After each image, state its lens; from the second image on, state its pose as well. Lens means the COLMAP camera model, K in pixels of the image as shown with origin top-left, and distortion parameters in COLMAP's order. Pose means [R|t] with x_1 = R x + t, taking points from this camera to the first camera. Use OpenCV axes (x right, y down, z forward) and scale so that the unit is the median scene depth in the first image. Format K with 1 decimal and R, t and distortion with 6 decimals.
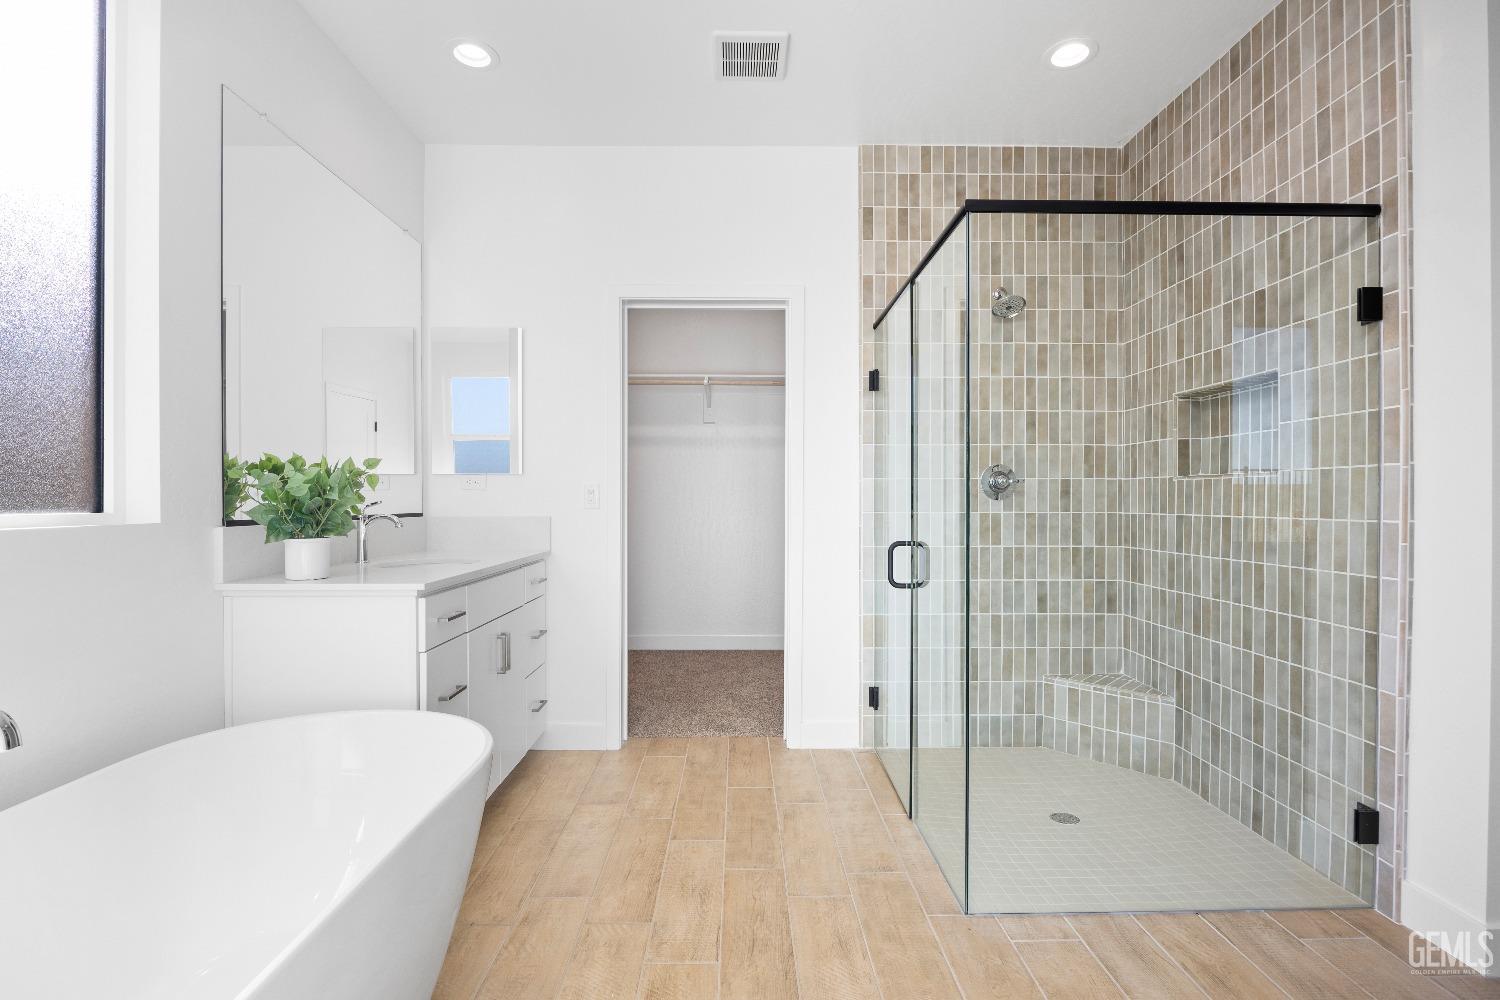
lens RADIAL K [[707.6, 0, 750.0], [0, 707.6, 500.0], [0, 0, 1]] dist [-0.002546, -0.000081]
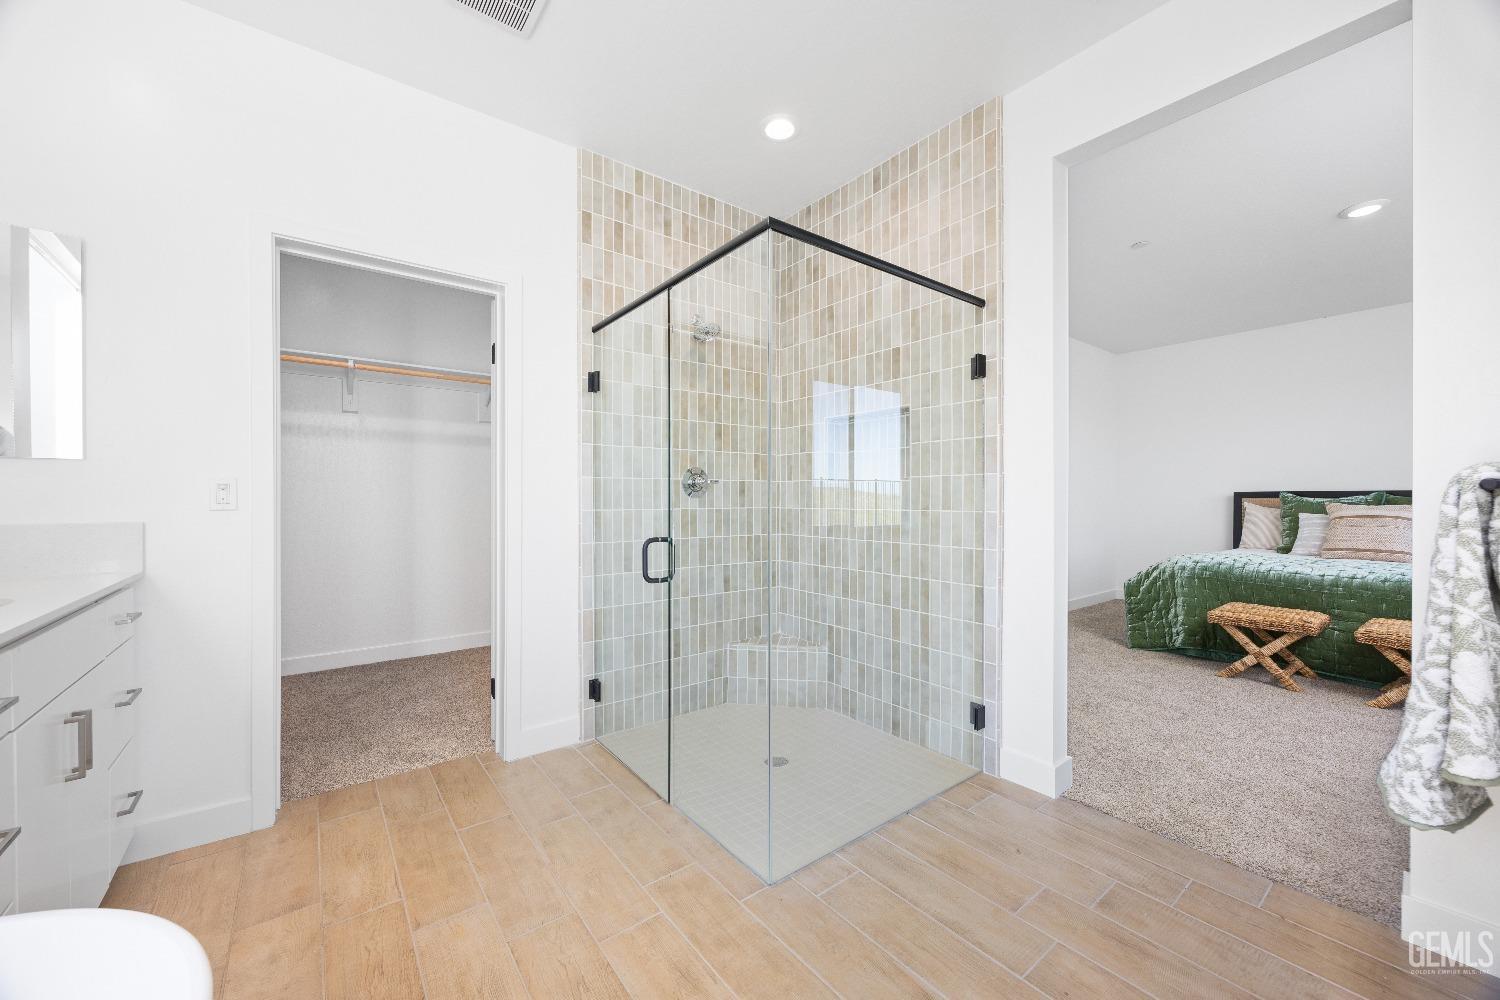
lens RADIAL K [[574.4, 0, 750.0], [0, 574.4, 500.0], [0, 0, 1]] dist [0.000775, 0.000216]
pose [[0.802414, -0.002738, 0.596762, -0.160630], [0.001518, 0.999996, 0.002547, 0.001149], [-0.596766, -0.001138, 0.802414, 0.221032]]
